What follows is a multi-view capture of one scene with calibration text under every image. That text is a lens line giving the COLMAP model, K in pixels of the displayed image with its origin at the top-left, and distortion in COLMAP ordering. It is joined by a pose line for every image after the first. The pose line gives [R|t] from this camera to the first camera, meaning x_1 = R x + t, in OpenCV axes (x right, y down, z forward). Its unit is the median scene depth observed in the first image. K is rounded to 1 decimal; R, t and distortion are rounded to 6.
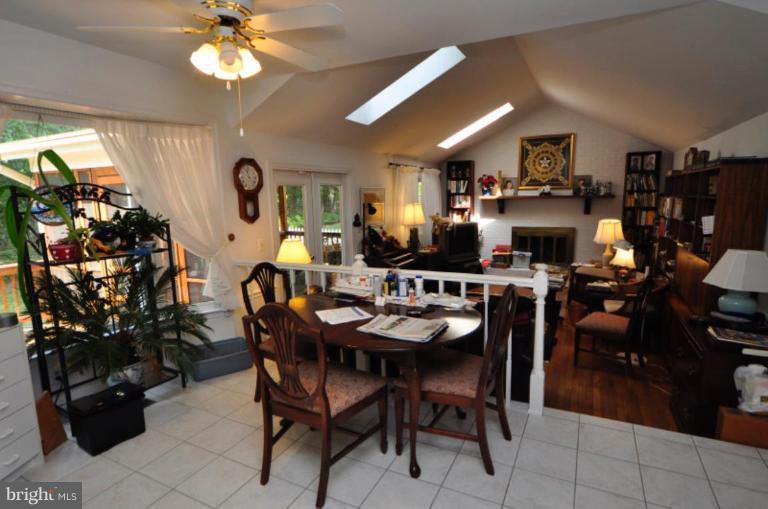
lens RADIAL K [[400.5, 0, 387.2], [0, 400.5, 254.7], [0, 0, 1]] dist [-0.019240, 0.002331]
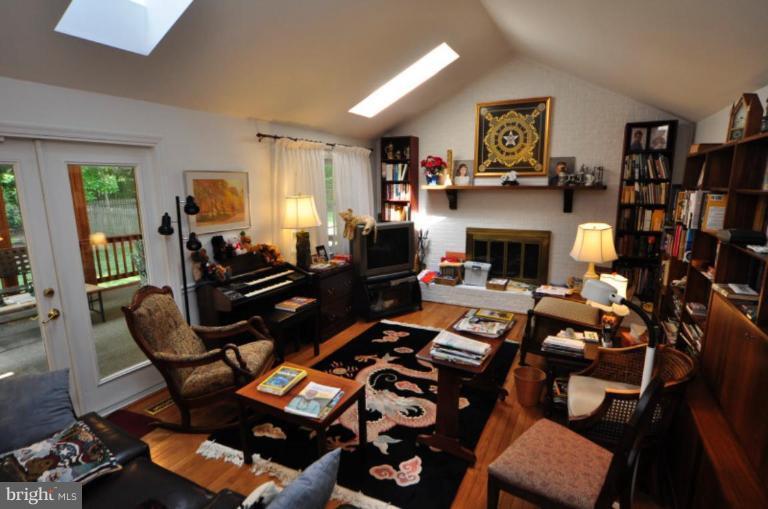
lens RADIAL K [[400.5, 0, 384.9], [0, 400.5, 255.4], [0, 0, 1]] dist [-0.019240, 0.002331]
pose [[0.999883, 0.012091, -0.009380, 0.191625], [-0.011797, 0.999457, 0.030767, -0.045271], [0.009747, -0.030653, 0.999483, 0.296891]]
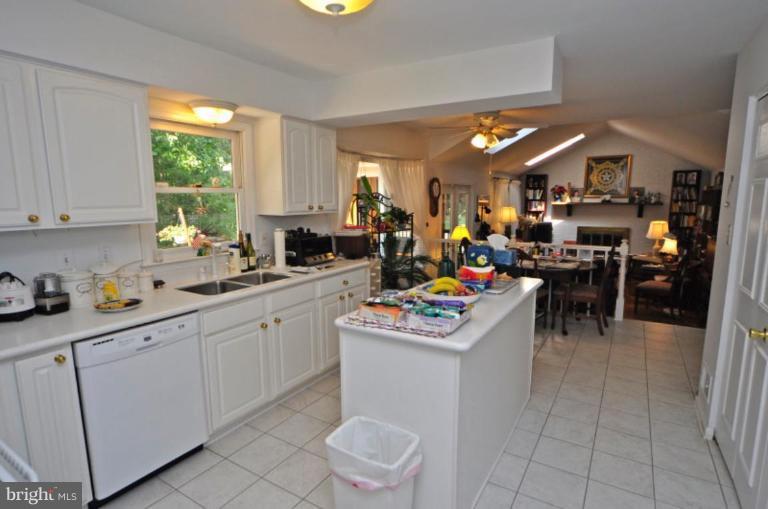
lens RADIAL K [[400.5, 0, 385.0], [0, 400.5, 255.7], [0, 0, 1]] dist [-0.019240, 0.002331]
pose [[0.996191, 0.026531, -0.083060, -0.216393], [-0.026919, 0.999631, -0.003555, 0.050326], [0.082935, 0.005777, 0.996538, -0.359124]]
